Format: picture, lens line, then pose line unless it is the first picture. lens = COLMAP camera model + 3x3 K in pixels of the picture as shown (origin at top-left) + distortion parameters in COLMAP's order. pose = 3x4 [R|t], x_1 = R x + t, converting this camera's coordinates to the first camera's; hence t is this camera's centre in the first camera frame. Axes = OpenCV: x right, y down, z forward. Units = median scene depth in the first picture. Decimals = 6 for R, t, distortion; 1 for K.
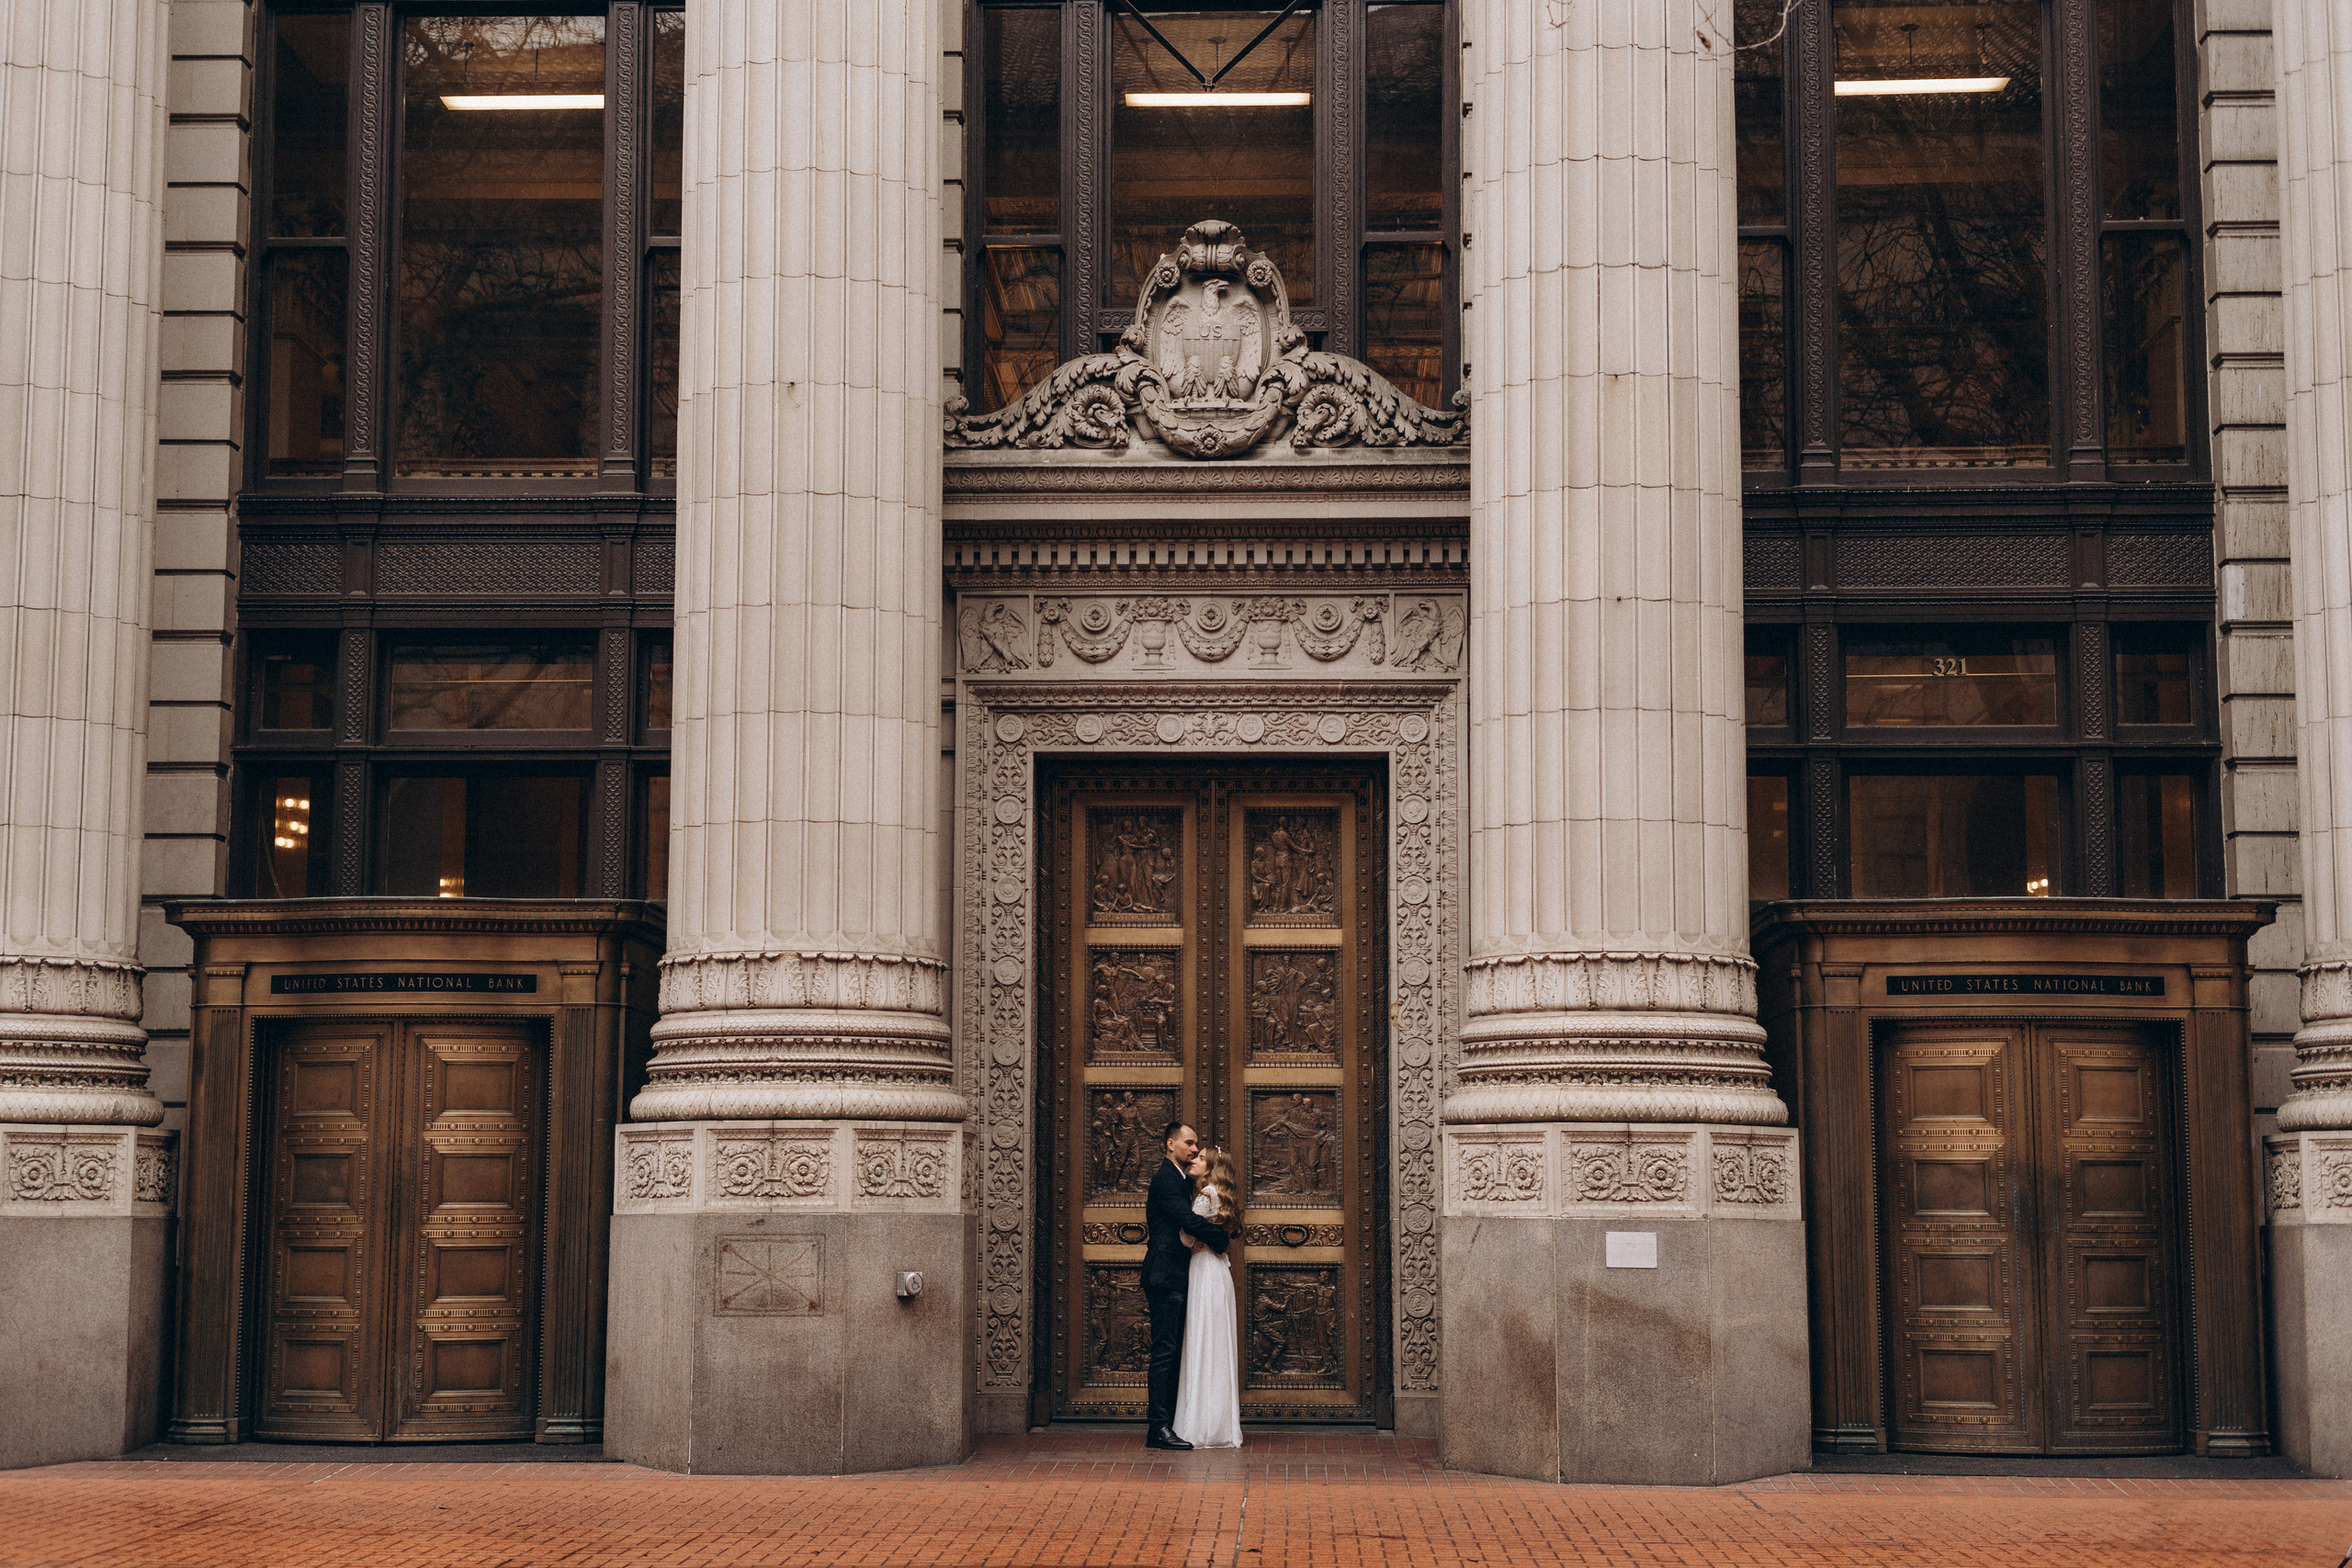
lens RADIAL K [[3372.7, 0, 1176.0], [0, 3372.7, 784.0], [0, 0, 1]] dist [0.034295, -0.300363]
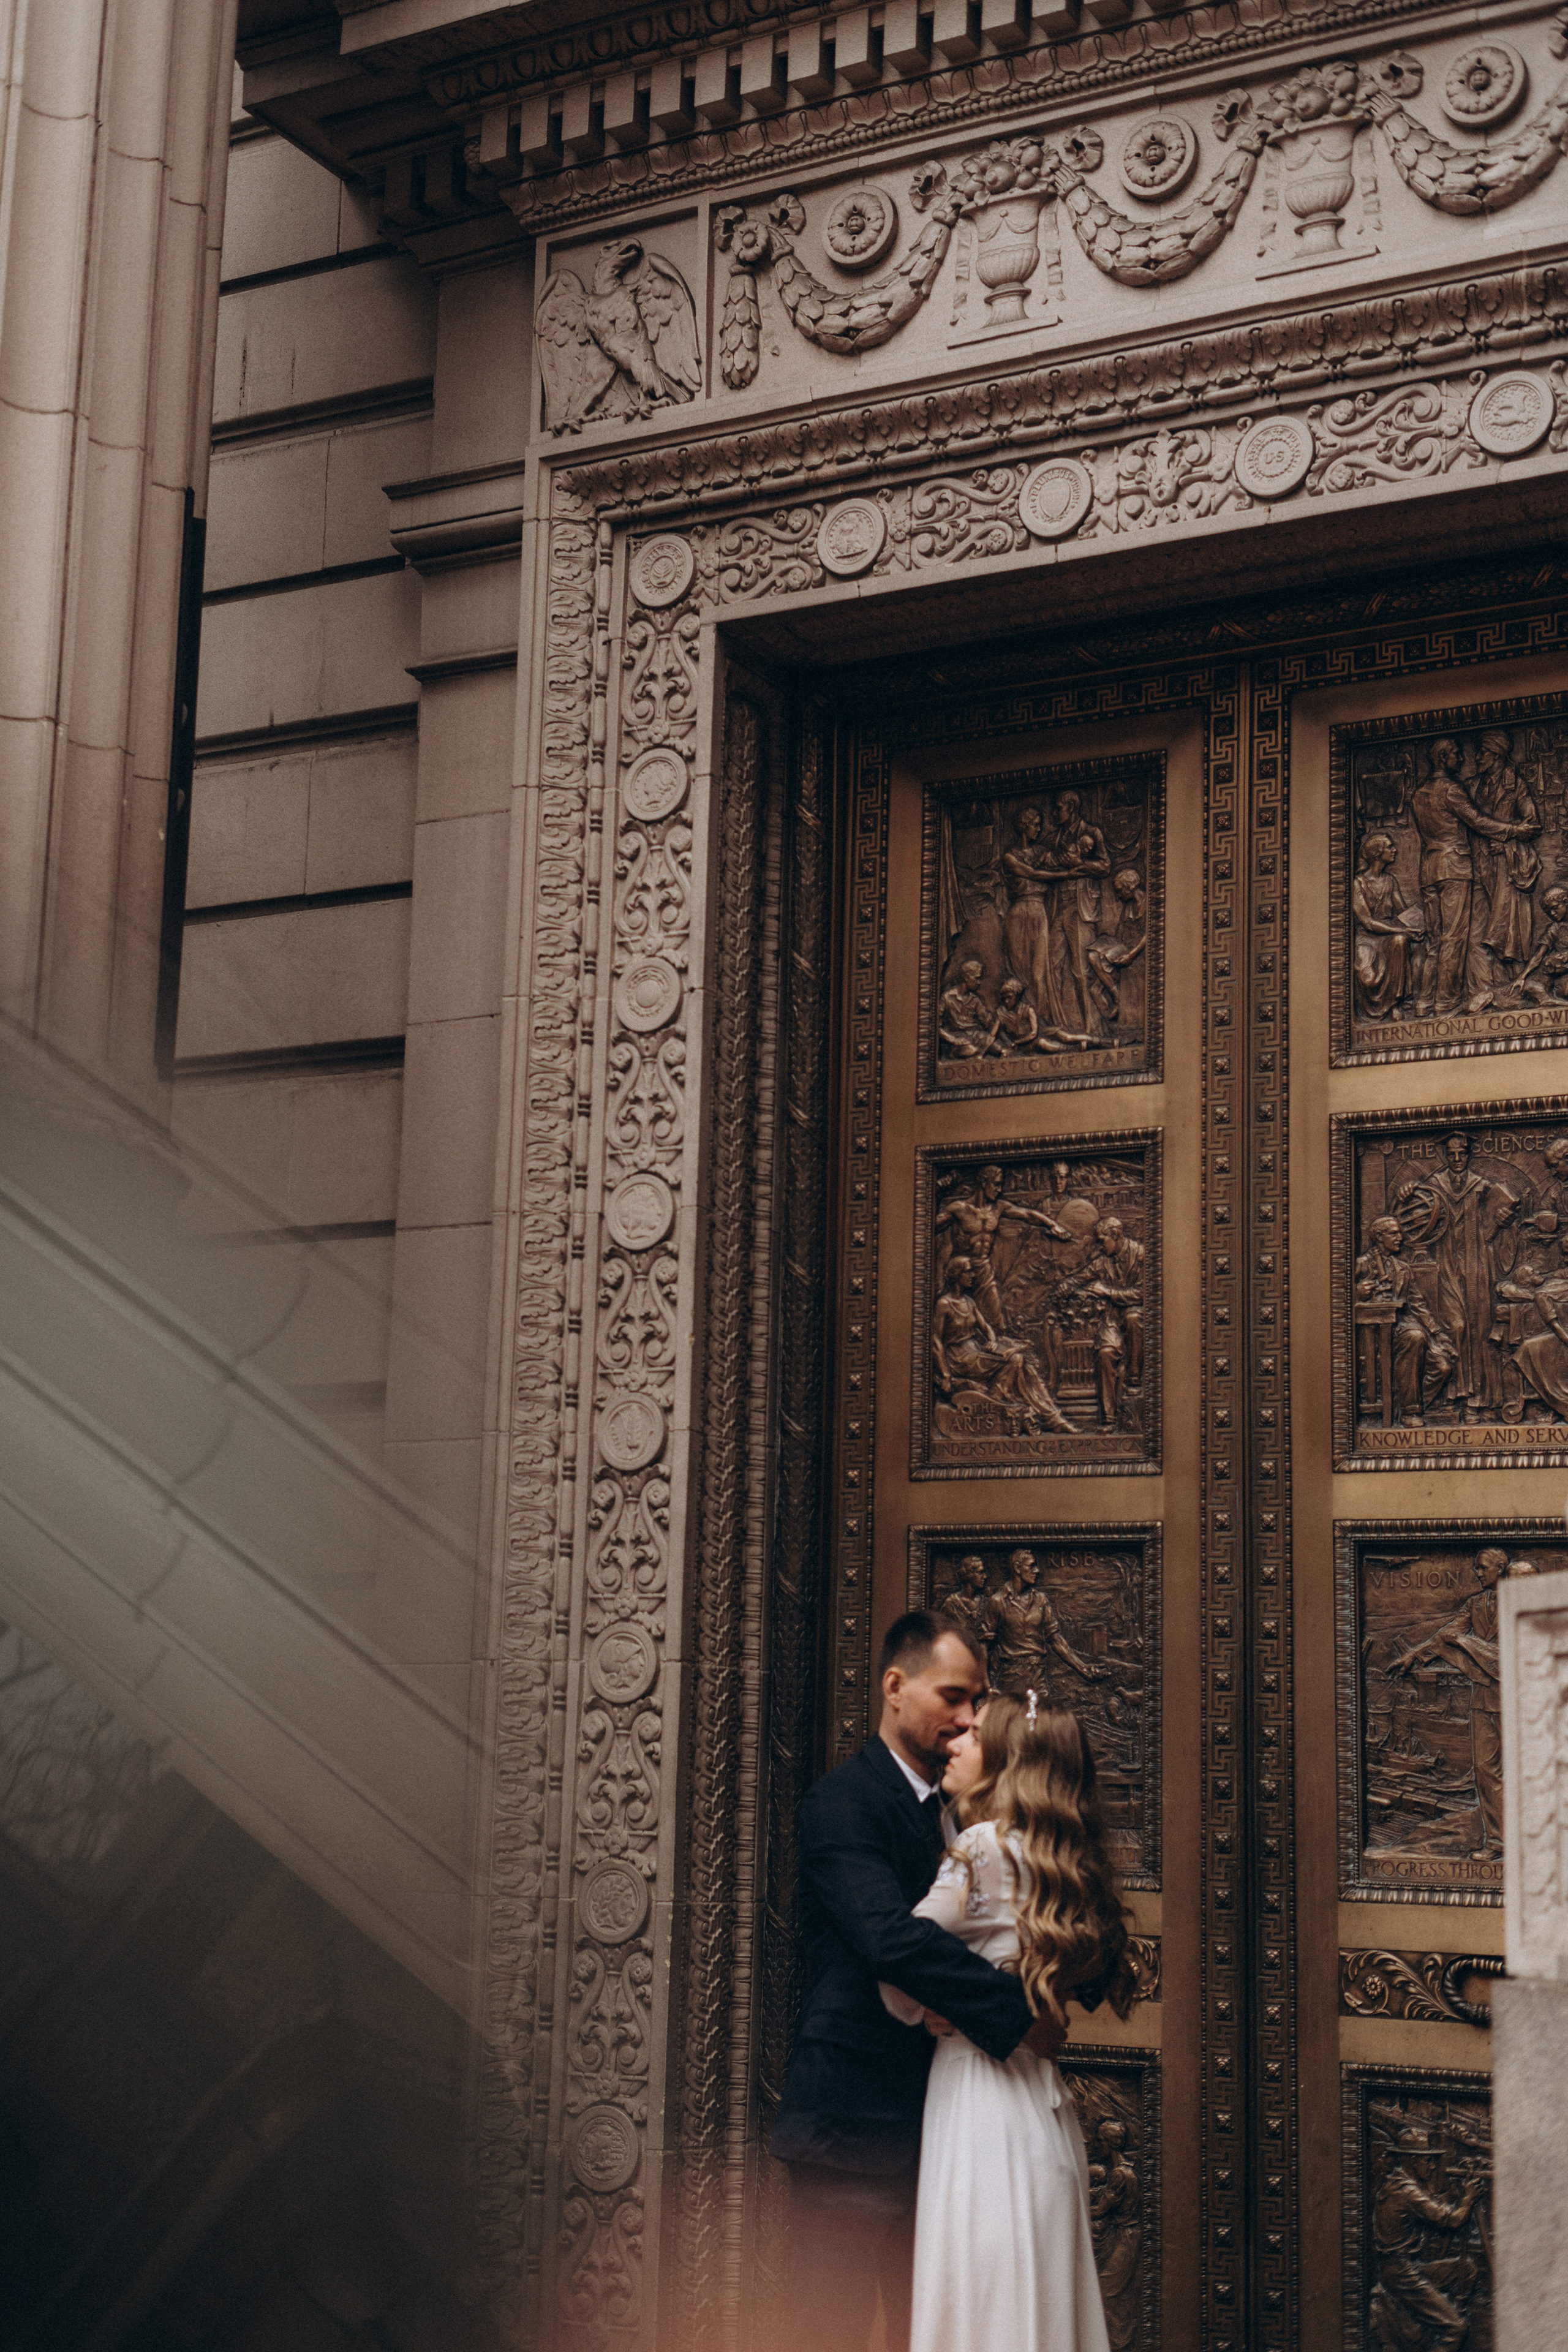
lens RADIAL K [[3334.2, 0, 784.0], [0, 3334.2, 1176.0], [0, 0, 1]] dist [0.325242, -1.446498]
pose [[0.890544, -0.064645, -0.450281, 0.125722], [0.036511, 0.996815, -0.070899, 0.076987], [0.453430, 0.046699, 0.890068, 0.679450]]
